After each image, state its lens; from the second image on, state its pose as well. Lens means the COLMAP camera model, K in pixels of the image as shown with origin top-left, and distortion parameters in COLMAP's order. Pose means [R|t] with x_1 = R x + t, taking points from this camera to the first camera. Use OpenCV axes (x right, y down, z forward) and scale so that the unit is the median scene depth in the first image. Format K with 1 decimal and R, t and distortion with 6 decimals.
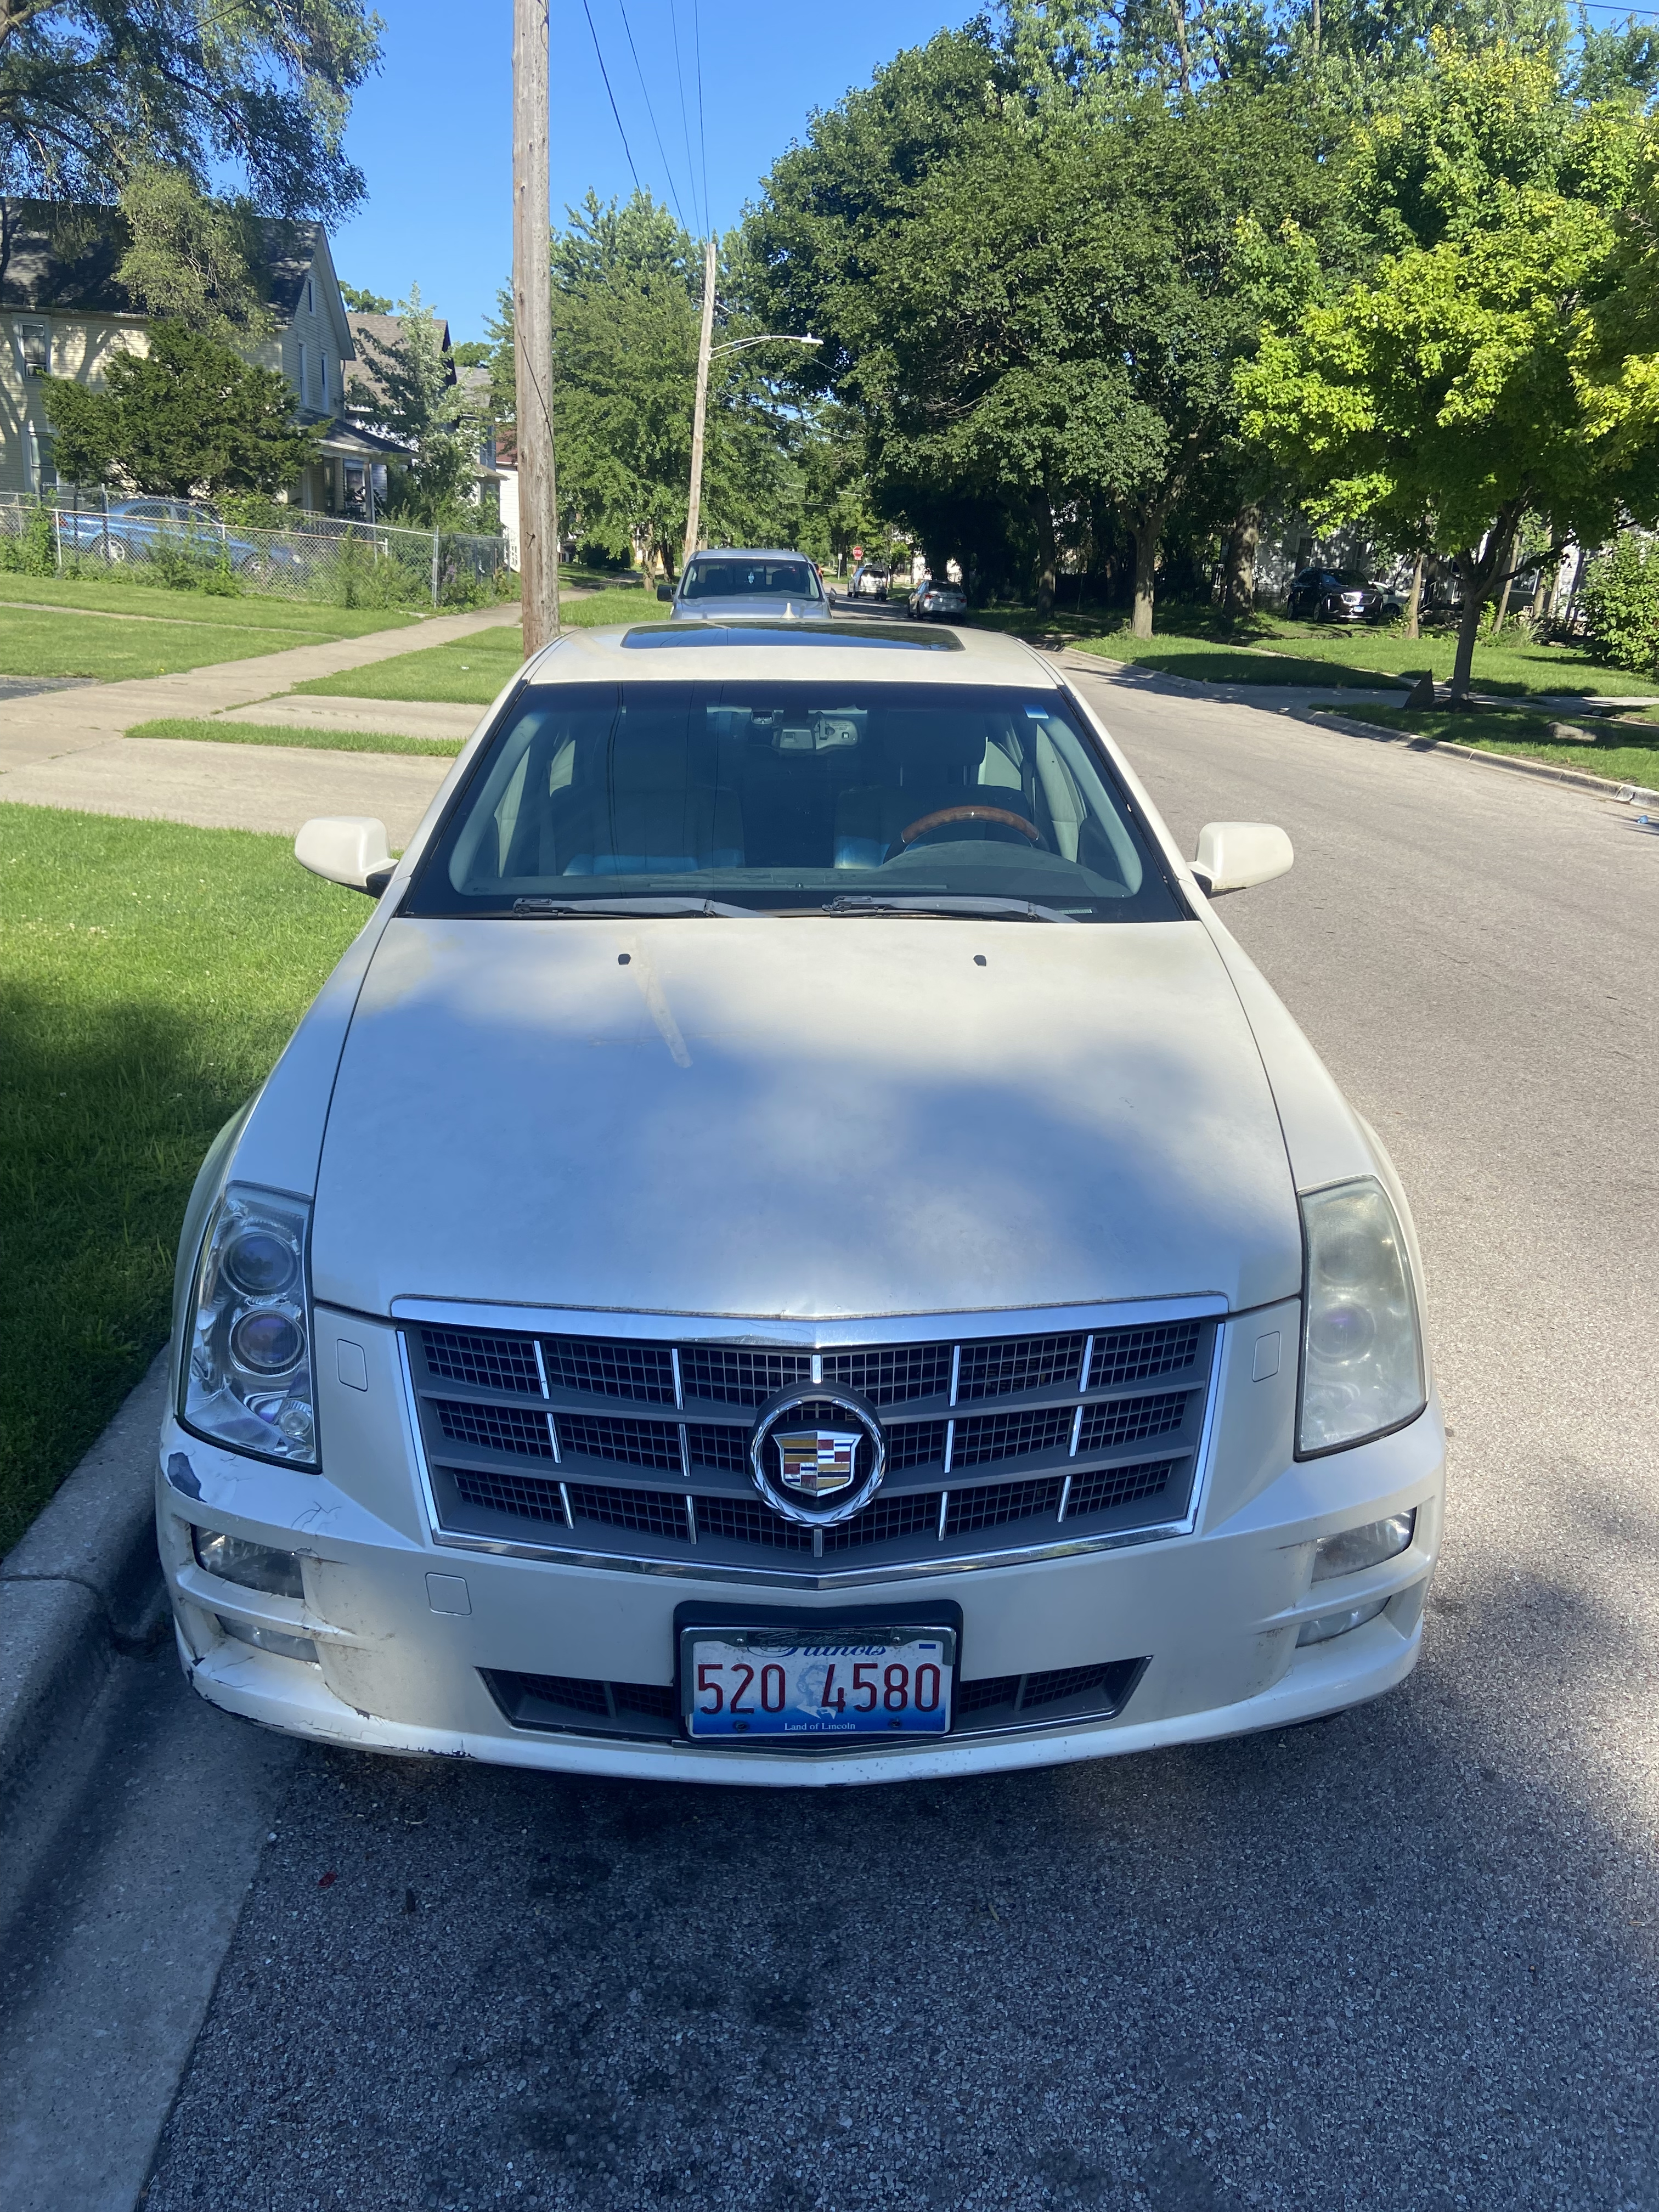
lens RADIAL K [[1679.8, 0, 829.5], [0, 1679.8, 1106.0], [0, 0, 1]] dist [0.078655, -0.121362]
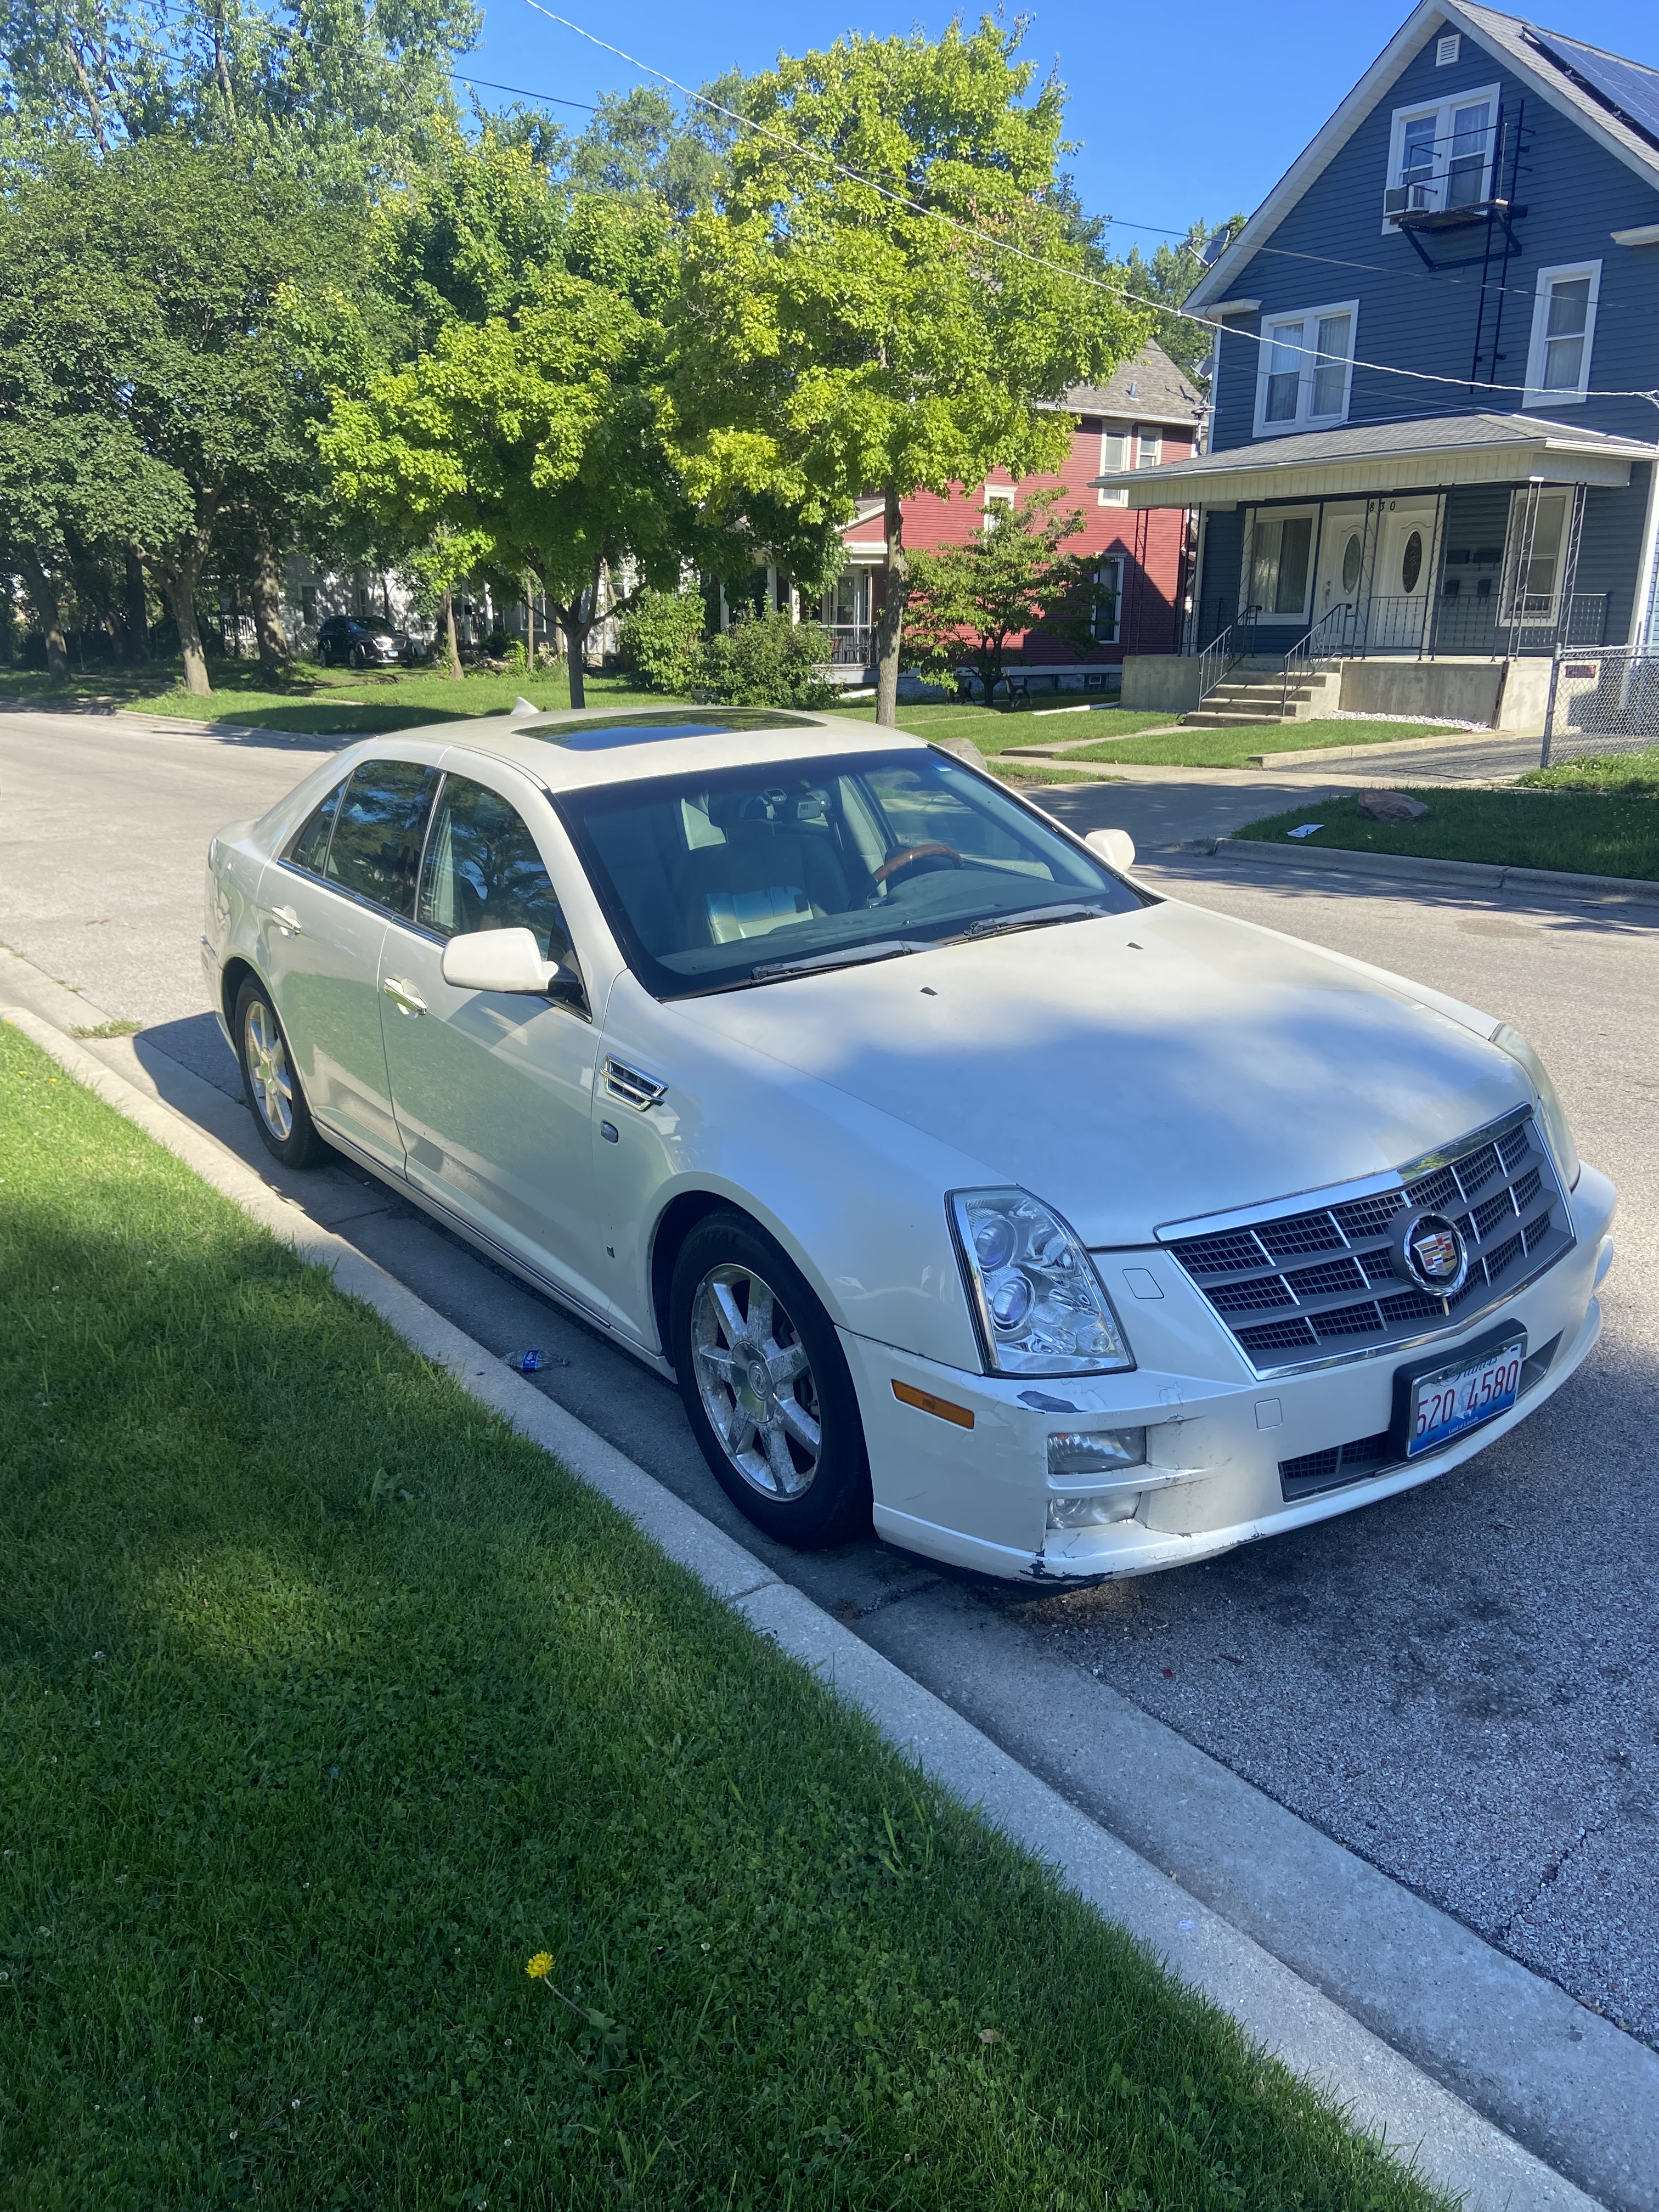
lens RADIAL K [[1688.5, 0, 829.5], [0, 1688.5, 1106.0], [0, 0, 1]] dist [0.097006, -0.167615]
pose [[0.829291, -0.203504, 0.520444, -0.126608], [0.215872, 0.975700, 0.037541, -0.009877], [-0.515437, 0.081217, 0.853070, -0.004476]]
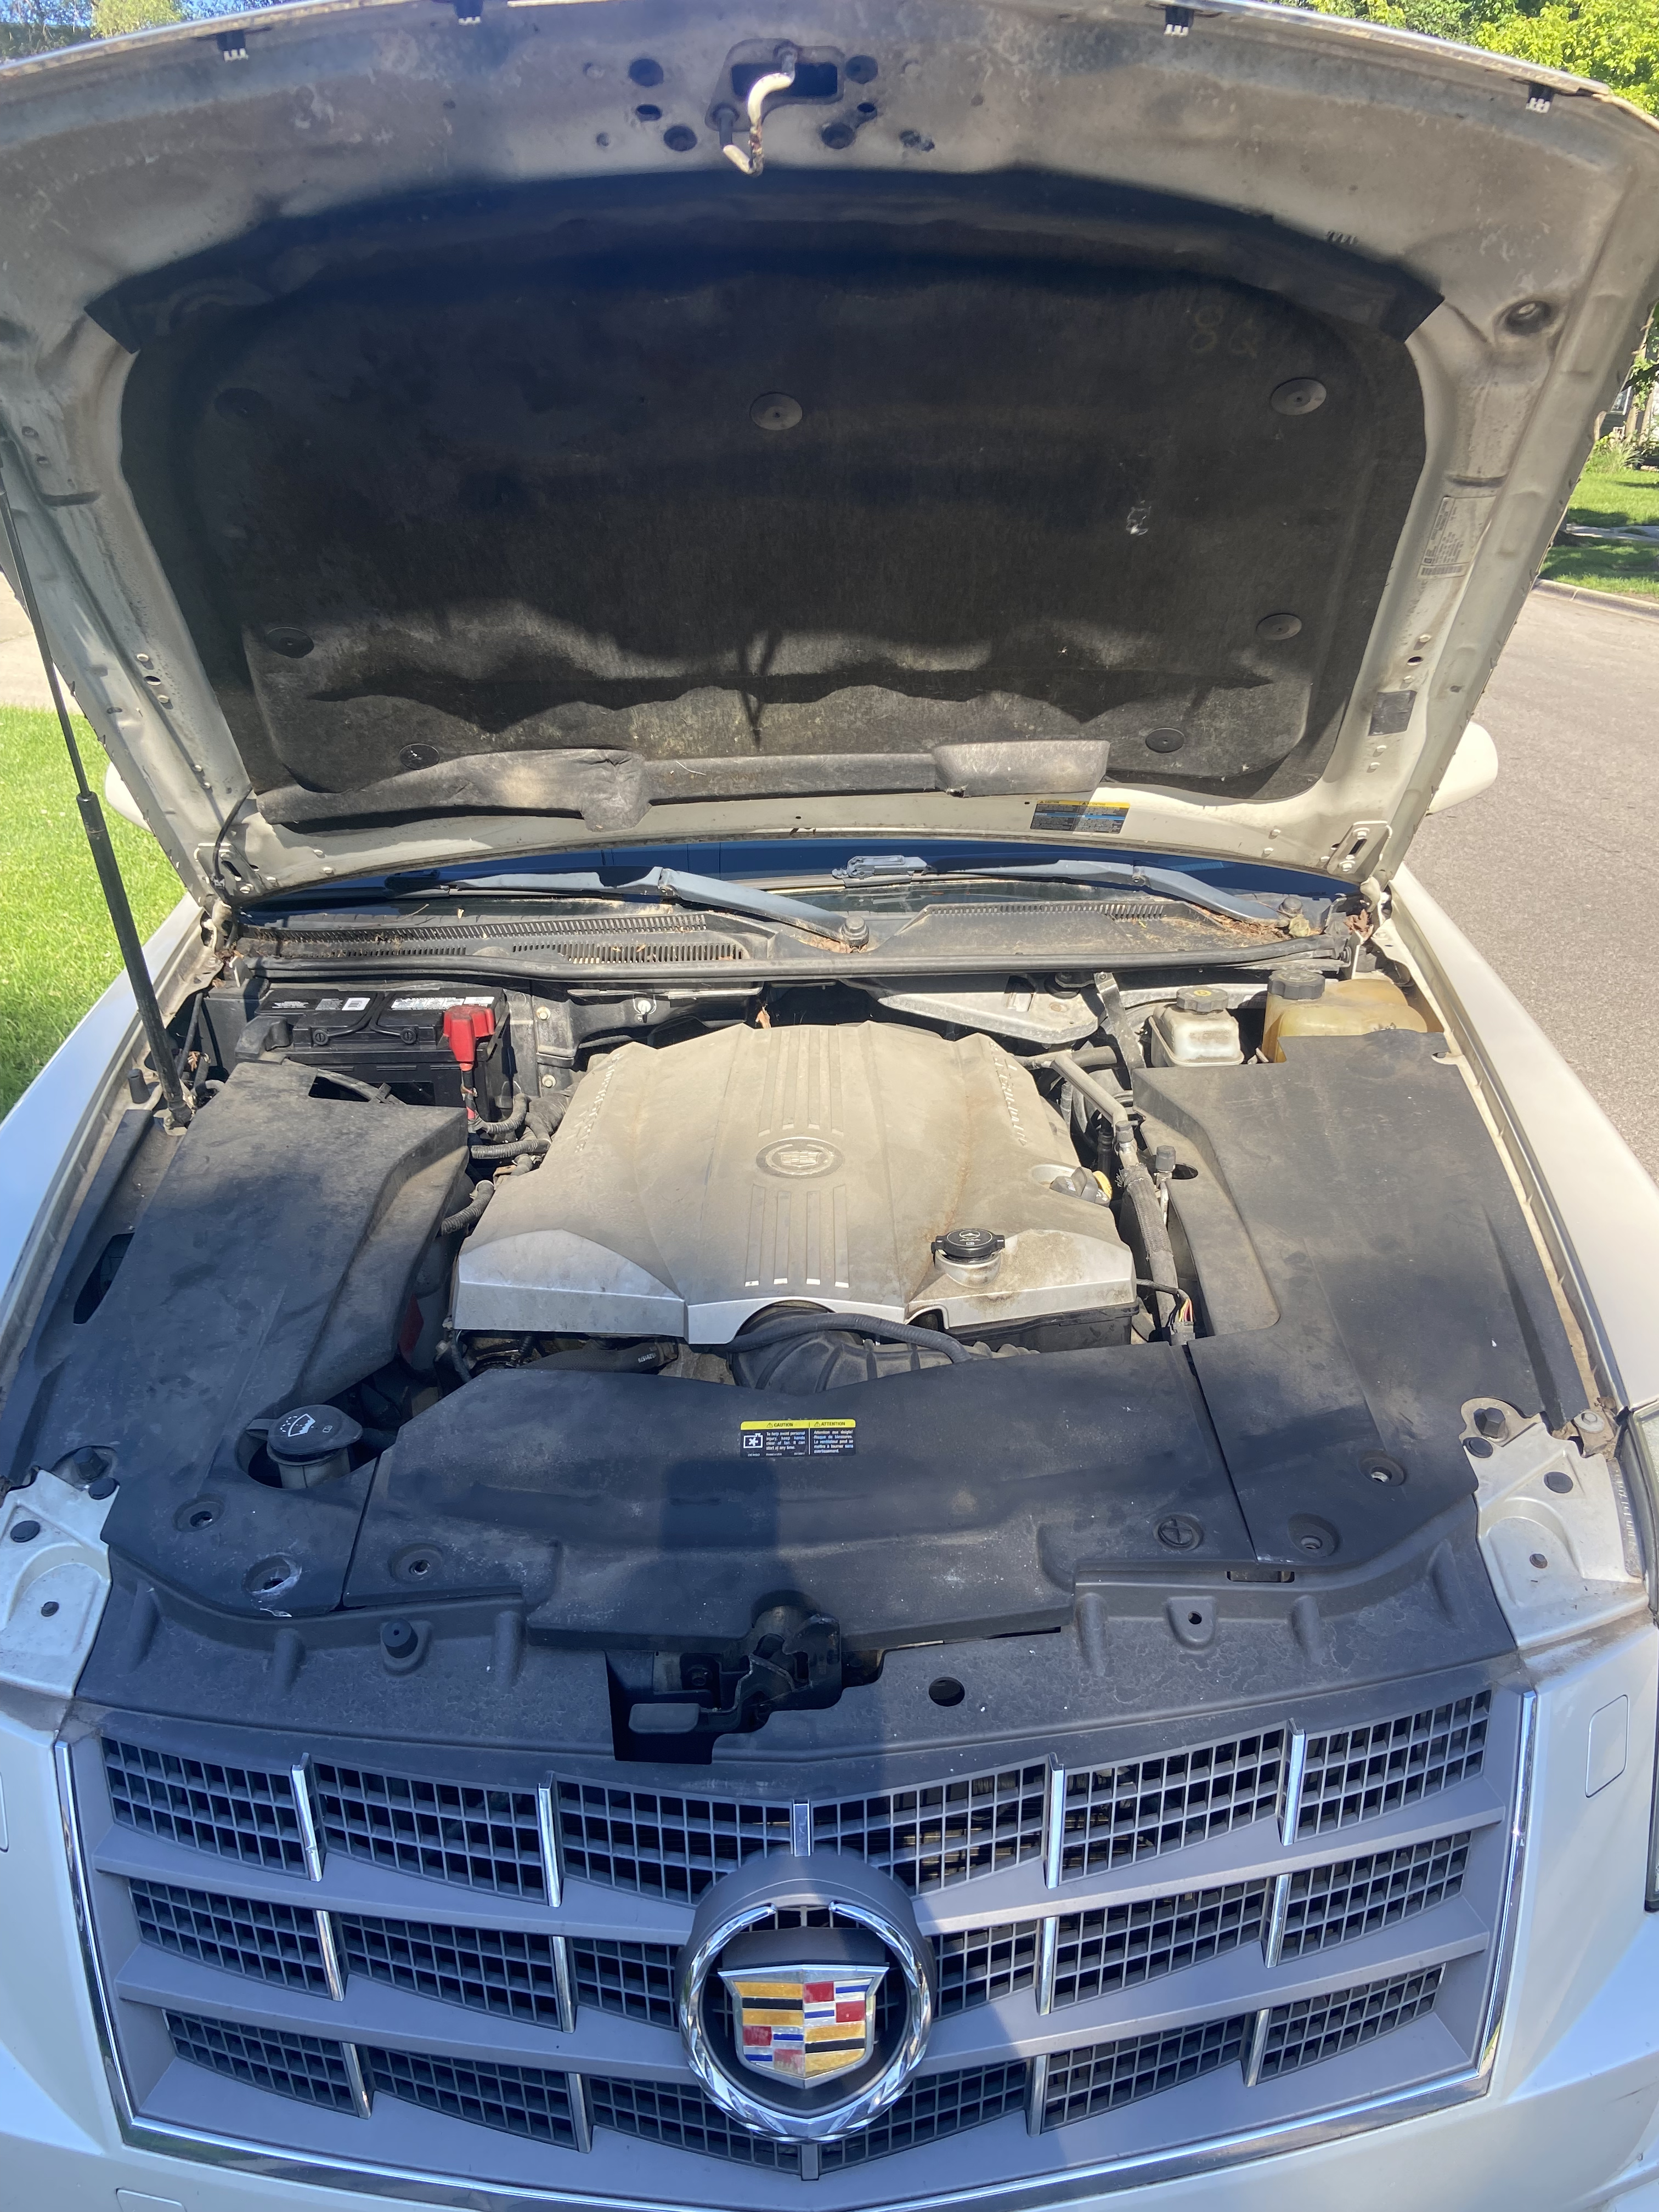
lens RADIAL K [[1672.3, 0, 801.8], [0, 1672.3, 1104.0], [0, 0, 1]] dist [0.011339, -0.001585]
pose [[0.998878, -0.012396, -0.045695, 0.002071], [0.016179, 0.996388, 0.083363, -0.012863], [0.044497, -0.084009, 0.995471, 0.050140]]
